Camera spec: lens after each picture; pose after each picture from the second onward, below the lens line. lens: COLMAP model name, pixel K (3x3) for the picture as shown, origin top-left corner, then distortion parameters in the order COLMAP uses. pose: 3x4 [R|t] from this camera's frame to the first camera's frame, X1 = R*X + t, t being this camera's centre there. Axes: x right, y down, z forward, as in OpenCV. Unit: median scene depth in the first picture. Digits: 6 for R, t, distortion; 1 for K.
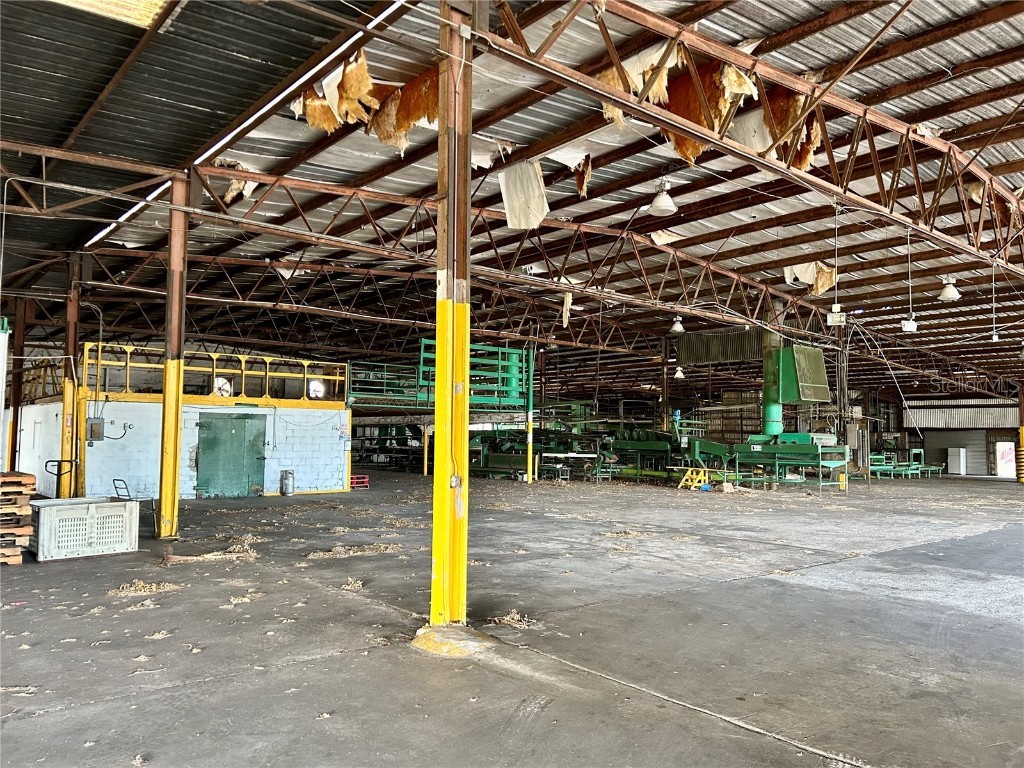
lens RADIAL K [[764.4, 0, 512.0], [0, 764.4, 384.0], [0, 0, 1]] dist [0.008975, -0.000220]
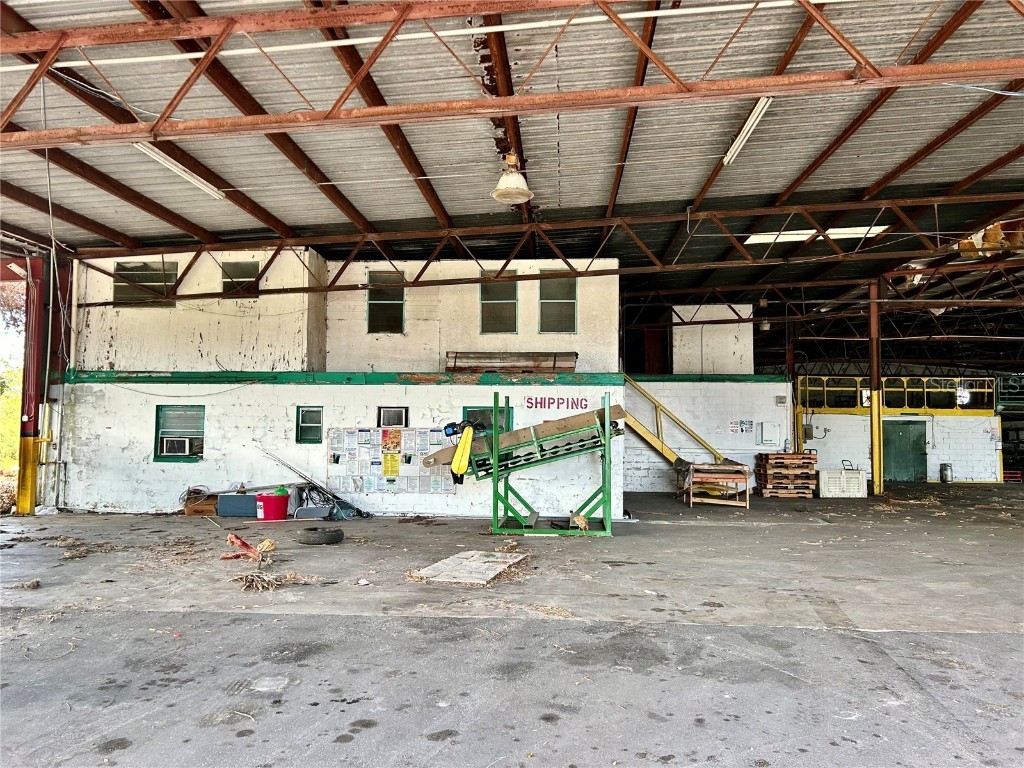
lens RADIAL K [[764.4, 0, 512.0], [0, 764.4, 384.0], [0, 0, 1]] dist [0.008975, -0.000220]
pose [[0.713025, -0.046339, -0.699605, 0.107396], [0.042089, 0.998843, -0.023263, -0.025207], [0.699874, -0.012858, 0.714151, -0.485122]]
